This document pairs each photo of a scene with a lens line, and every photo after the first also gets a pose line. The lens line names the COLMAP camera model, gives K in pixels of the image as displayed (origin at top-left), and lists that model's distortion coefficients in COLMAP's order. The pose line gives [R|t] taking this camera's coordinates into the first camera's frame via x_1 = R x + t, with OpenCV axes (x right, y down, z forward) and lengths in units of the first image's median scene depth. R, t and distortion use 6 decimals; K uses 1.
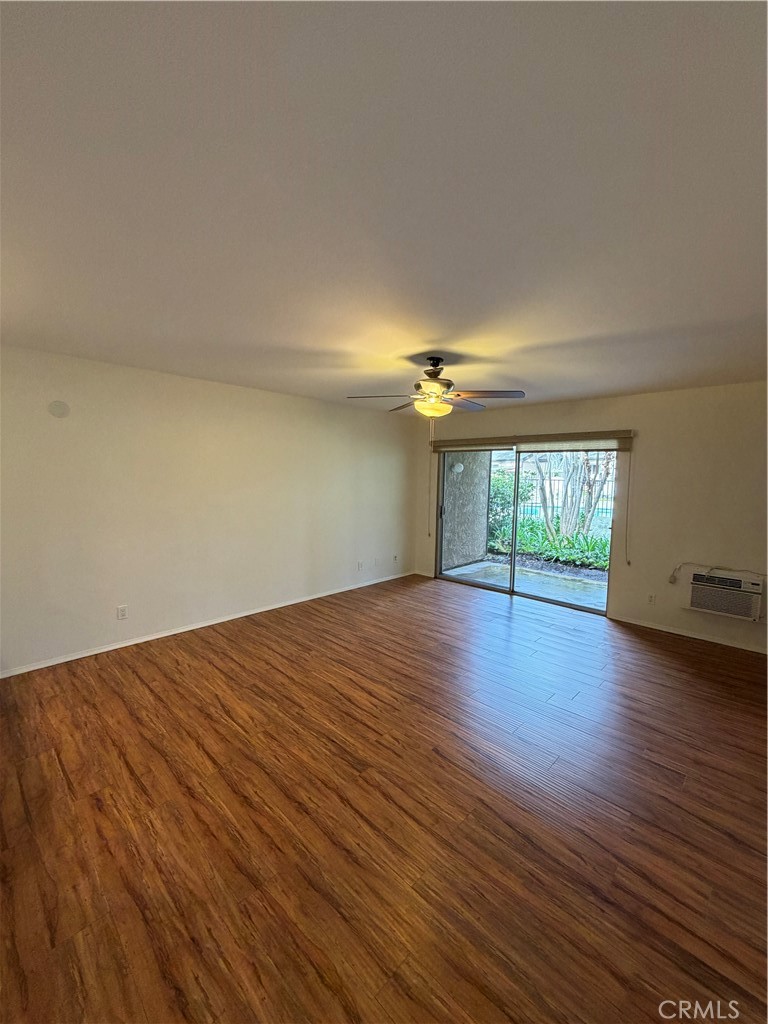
lens RADIAL K [[408.2, 0, 382.7], [0, 408.2, 511.7], [0, 0, 1]] dist [0.000129, 0.000328]
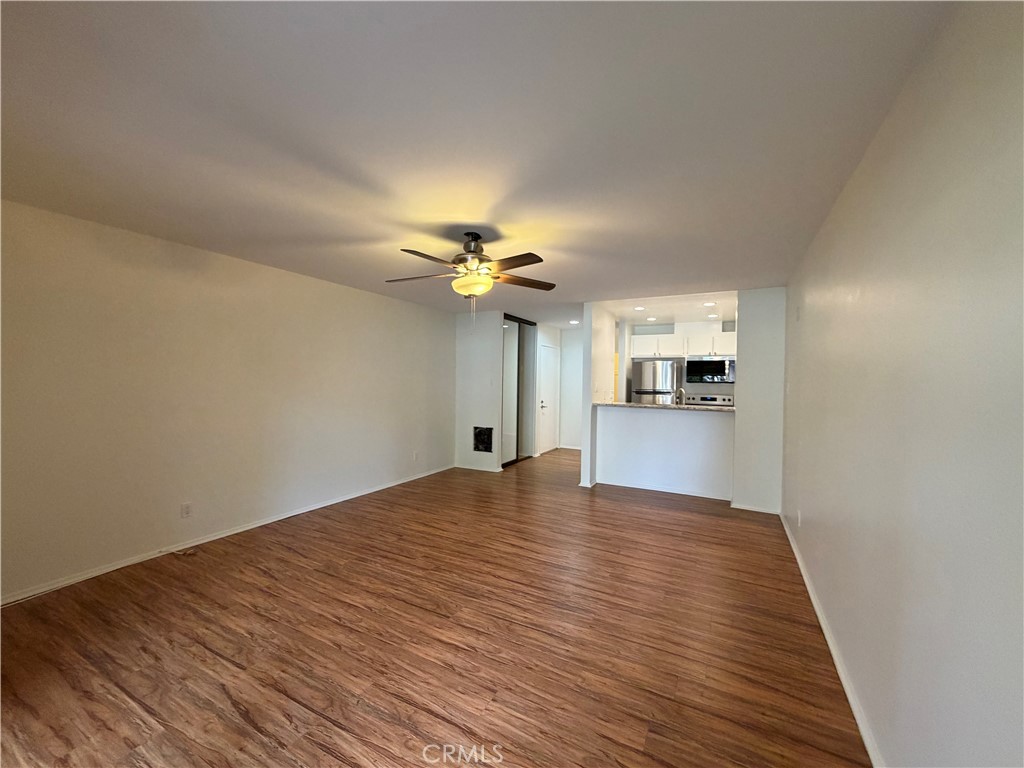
lens RADIAL K [[408.2, 0, 511.4], [0, 408.2, 383.9], [0, 0, 1]] dist [0.000129, 0.000328]
pose [[-0.961897, -0.027572, -0.272018, 0.236540], [-0.054133, 0.994412, 0.090630, -0.098560], [0.268000, 0.101902, -0.958015, 1.606623]]
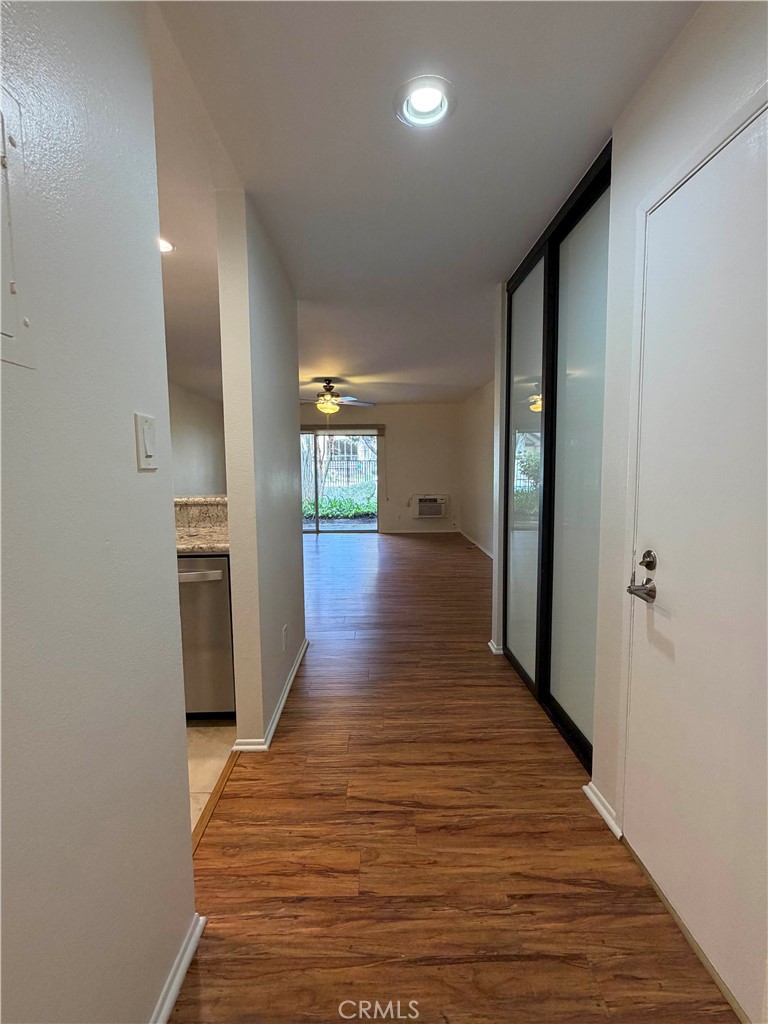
lens RADIAL K [[436.4, 0, 380.2], [0, 436.4, 502.2], [0, 0, 1]] dist [0.000768, 0.000241]
pose [[0.713637, -0.081810, 0.695722, -0.867879], [0.083795, 0.995996, 0.031166, 0.089545], [-0.695486, 0.036057, 0.717634, -0.397593]]
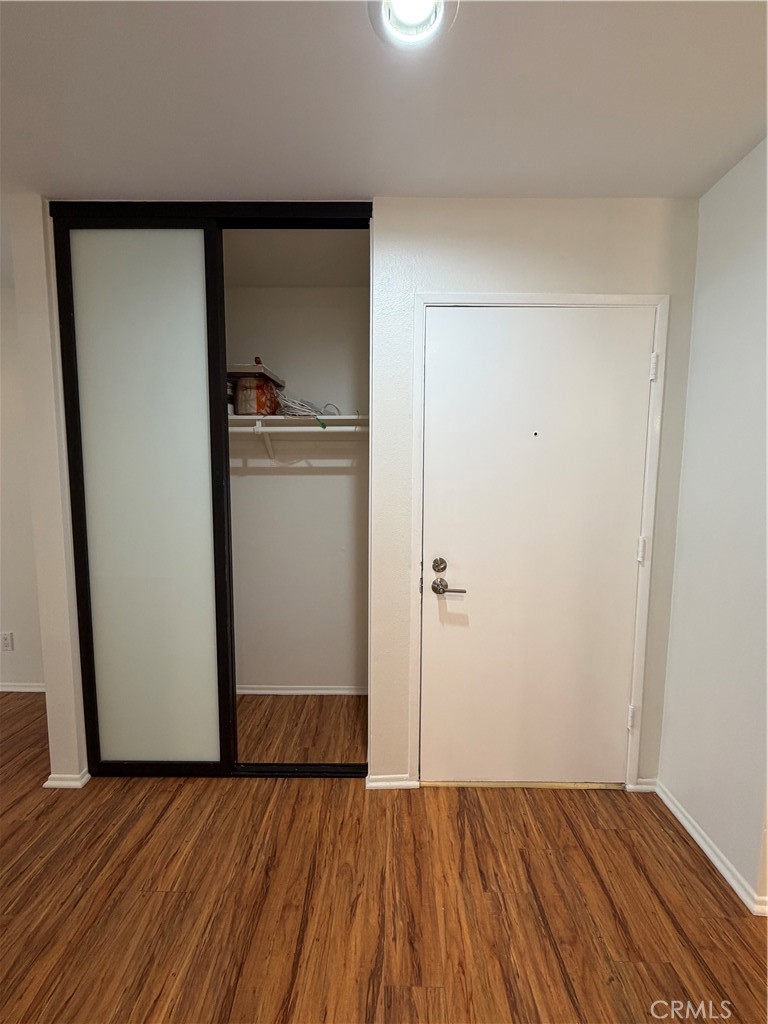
lens RADIAL K [[406.3, 0, 384.0], [0, 406.3, 512.0], [0, 0, 1]] dist [0.001500, -0.000122]
pose [[-0.686538, -0.085758, 0.722019, -0.746799], [0.046745, 0.985760, 0.161531, 0.031291], [-0.725589, 0.144648, -0.672753, 0.050986]]
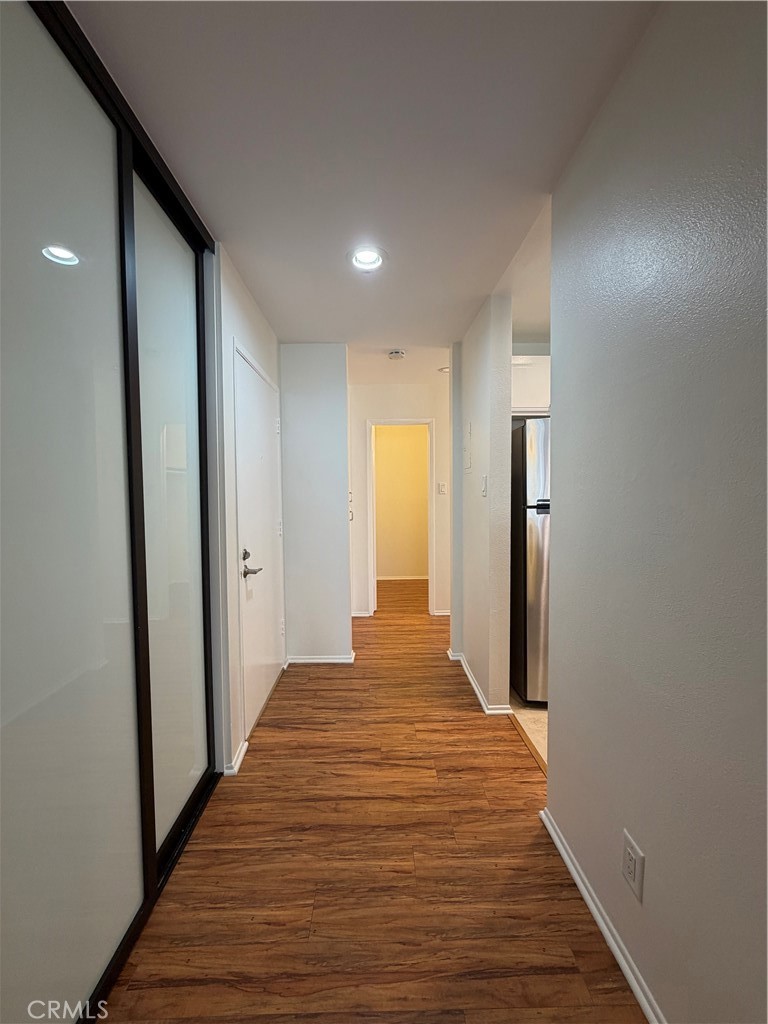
lens RADIAL K [[406.3, 0, 384.0], [0, 406.3, 512.0], [0, 0, 1]] dist [0.001500, -0.000122]
pose [[-0.701941, 0.021473, -0.711912, -0.196791], [-0.067951, 0.992967, 0.096949, 0.038333], [0.708987, 0.116427, -0.695545, 0.238125]]
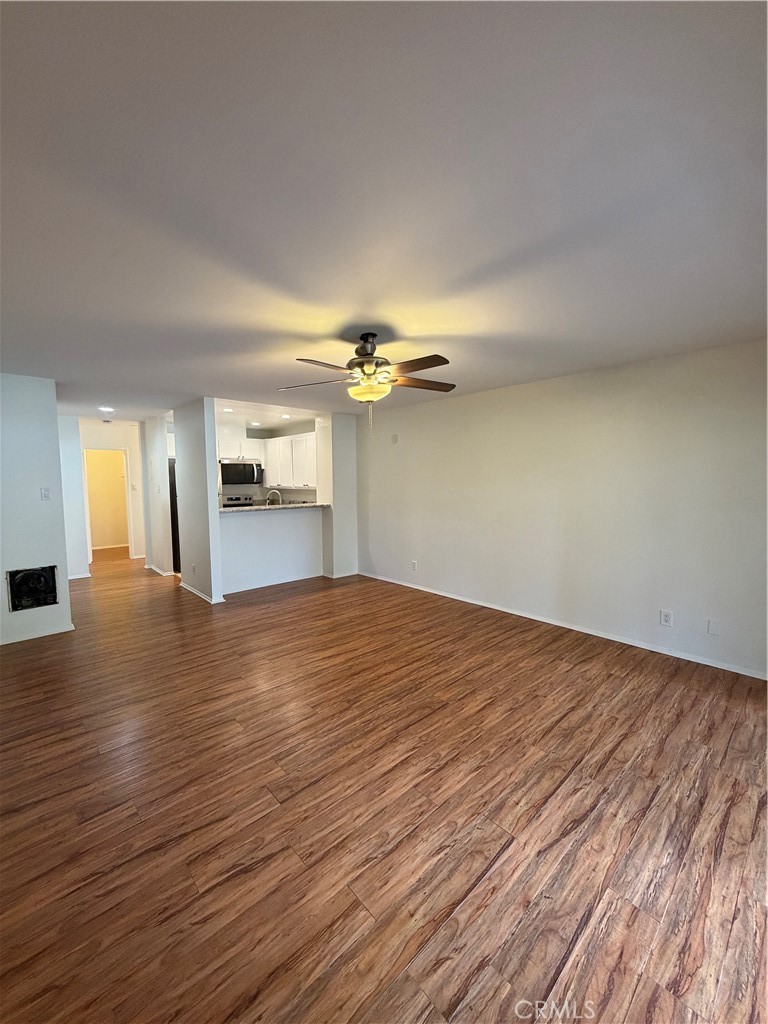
lens RADIAL K [[408.2, 0, 382.7], [0, 408.2, 511.7], [0, 0, 1]] dist [0.000129, 0.000328]
pose [[-0.060304, 0.065722, -0.996014, 0.841755], [-0.081741, 0.994154, 0.070549, -0.048883], [0.994828, 0.085670, -0.054580, 0.908228]]
